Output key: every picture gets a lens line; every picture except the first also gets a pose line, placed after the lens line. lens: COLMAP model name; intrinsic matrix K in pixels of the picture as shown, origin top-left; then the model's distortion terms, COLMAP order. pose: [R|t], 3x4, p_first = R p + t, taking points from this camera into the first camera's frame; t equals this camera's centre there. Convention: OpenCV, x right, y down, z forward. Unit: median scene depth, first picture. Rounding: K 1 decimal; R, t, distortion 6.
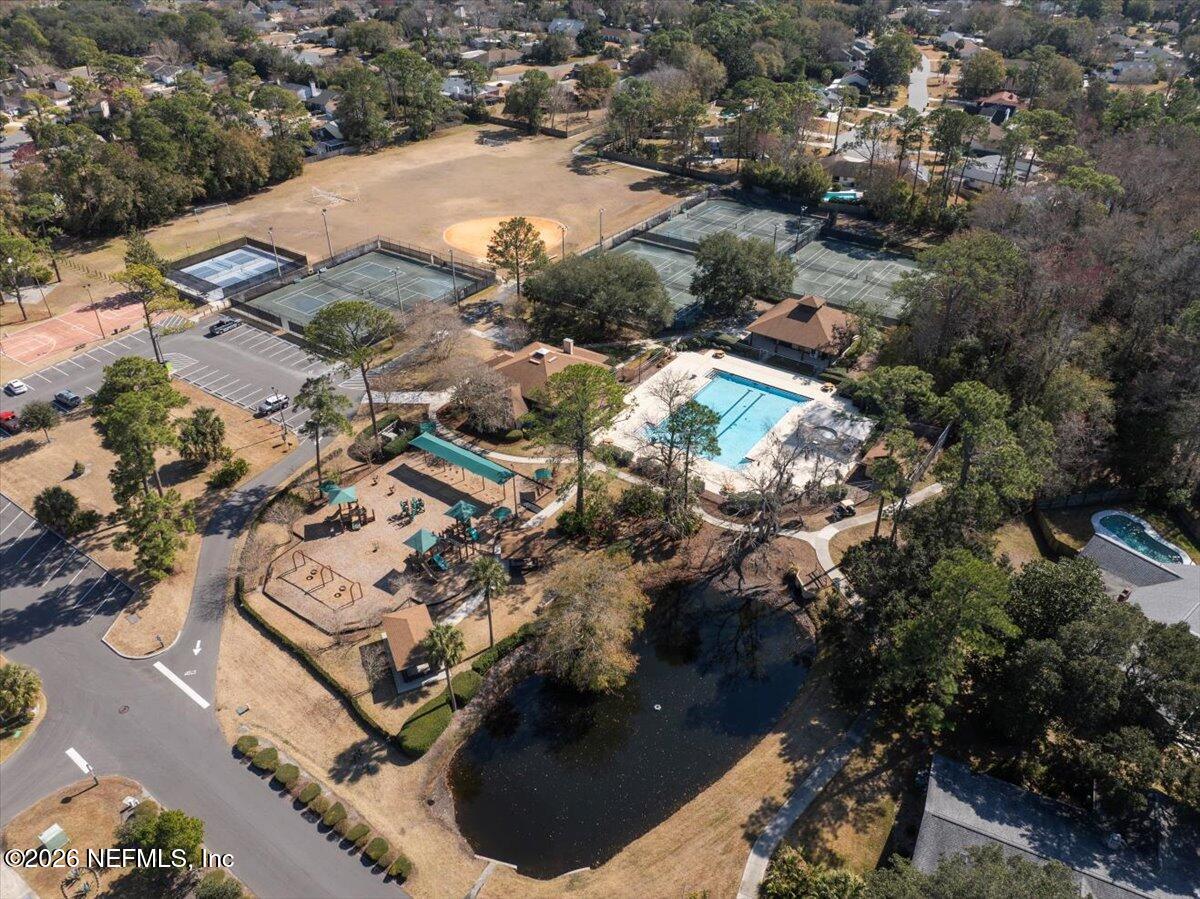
lens RADIAL K [[840.3, 0, 600.0], [0, 840.3, 449.5], [0, 0, 1]] dist [-0.031714, 0.000666]
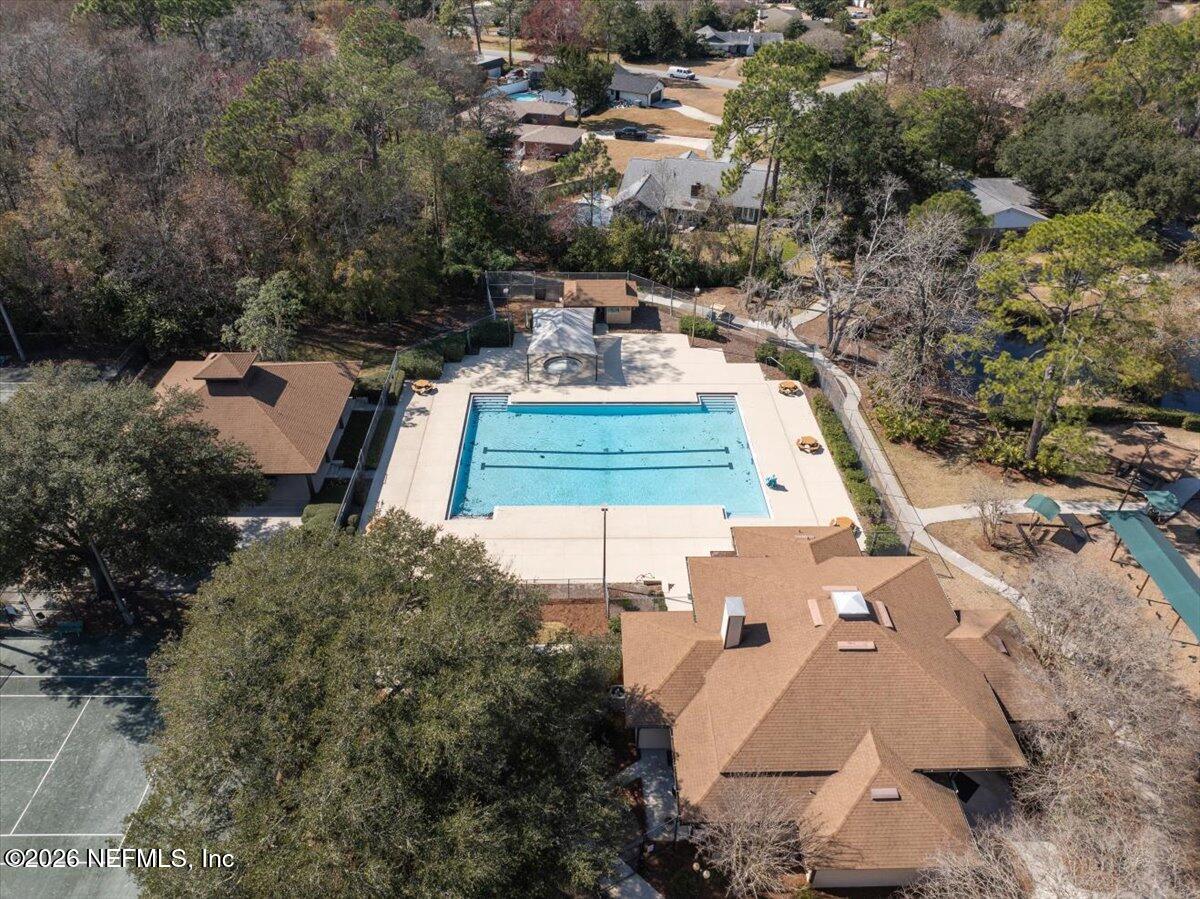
lens RADIAL K [[840.3, 0, 600.0], [0, 840.3, 449.5], [0, 0, 1]] dist [-0.031714, 0.000666]
pose [[-0.596223, -0.465023, 0.654425, -0.287349], [0.436694, 0.496158, 0.750417, -0.640894], [-0.673659, 0.733199, -0.092748, 1.498935]]
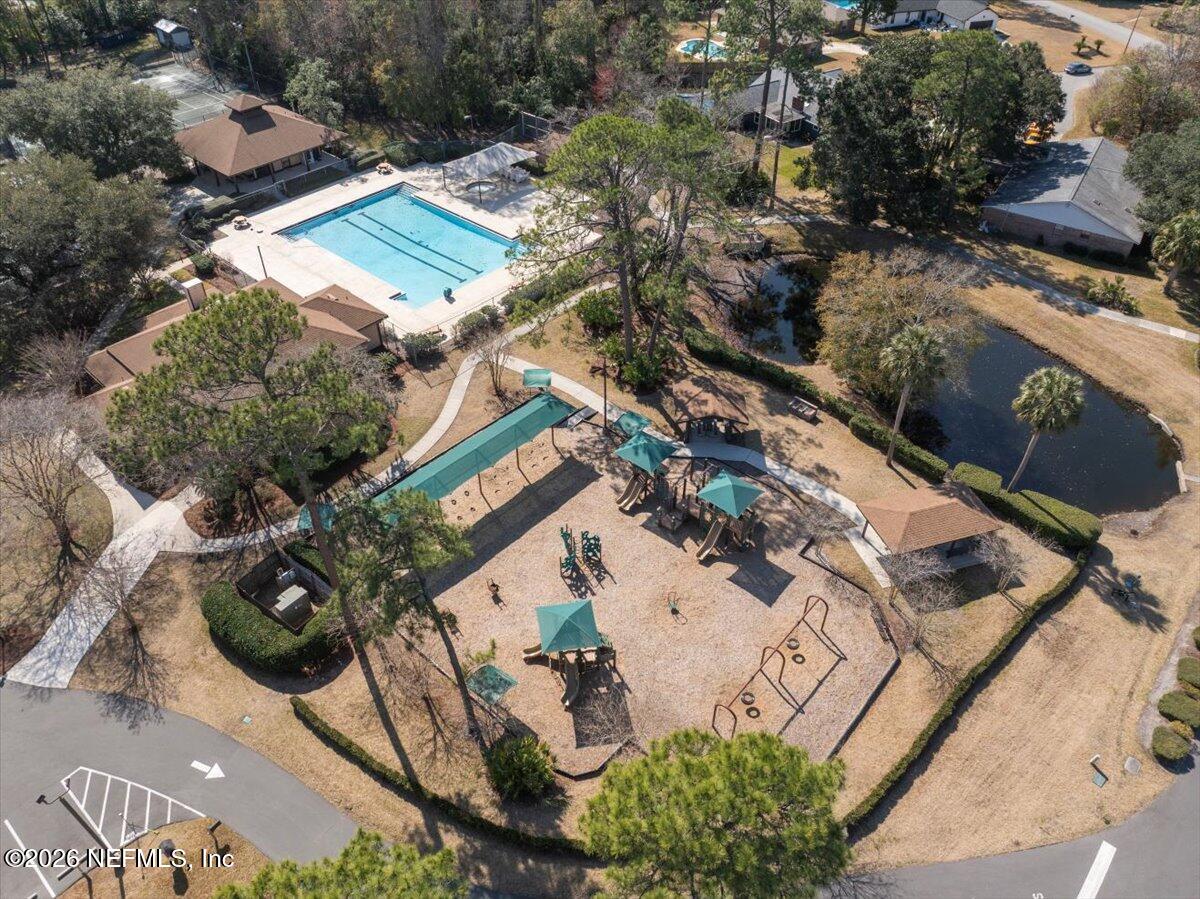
lens RADIAL K [[840.3, 0, 600.0], [0, 840.3, 449.5], [0, 0, 1]] dist [-0.031714, 0.000666]
pose [[0.114636, -0.651180, 0.750215, -0.680108], [0.551478, 0.669854, 0.497160, -0.261316], [-0.826275, 0.356735, 0.435901, 0.882818]]
